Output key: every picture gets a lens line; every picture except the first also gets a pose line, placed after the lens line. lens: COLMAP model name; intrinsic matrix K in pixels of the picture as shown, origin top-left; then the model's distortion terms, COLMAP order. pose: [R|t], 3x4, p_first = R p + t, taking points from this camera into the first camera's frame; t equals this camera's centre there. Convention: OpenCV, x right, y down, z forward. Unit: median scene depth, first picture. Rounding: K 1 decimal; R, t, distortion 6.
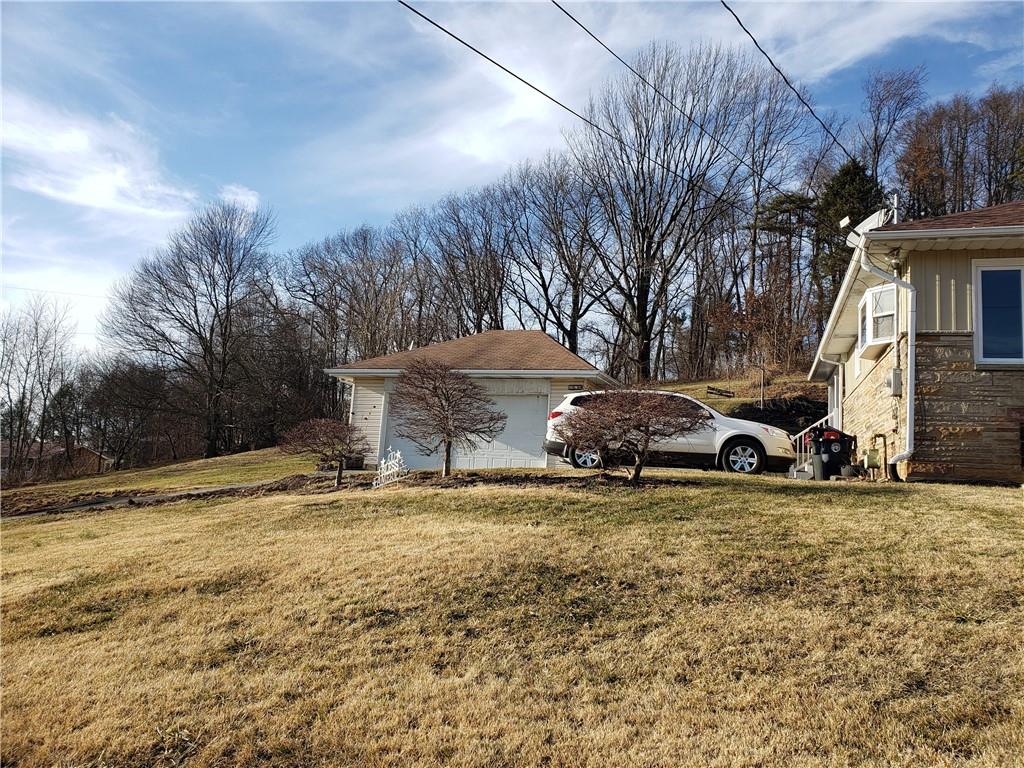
lens RADIAL K [[772.6, 0, 512.0], [0, 772.6, 384.0], [0, 0, 1]] dist [-0.000310, 0.045105]
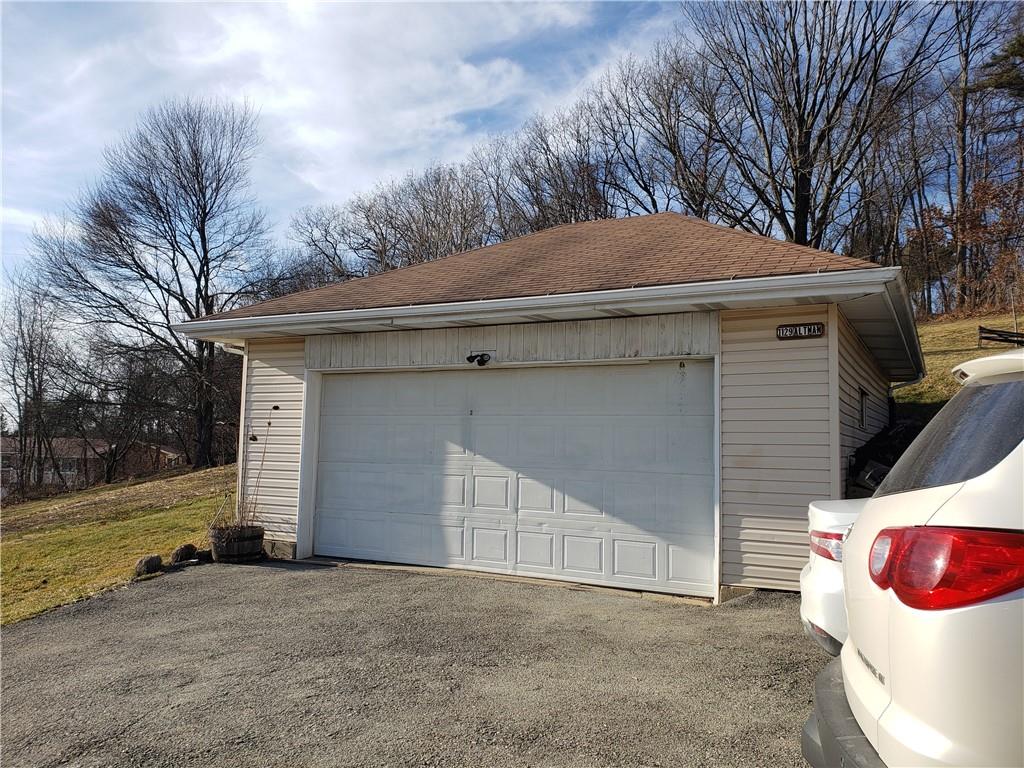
lens RADIAL K [[772.6, 0, 512.0], [0, 772.6, 384.0], [0, 0, 1]] dist [-0.000310, 0.045105]
pose [[0.988086, -0.044391, -0.147359, 0.003379], [0.050722, 0.997932, 0.039487, 0.002835], [0.145301, -0.046491, 0.988295, 0.248483]]
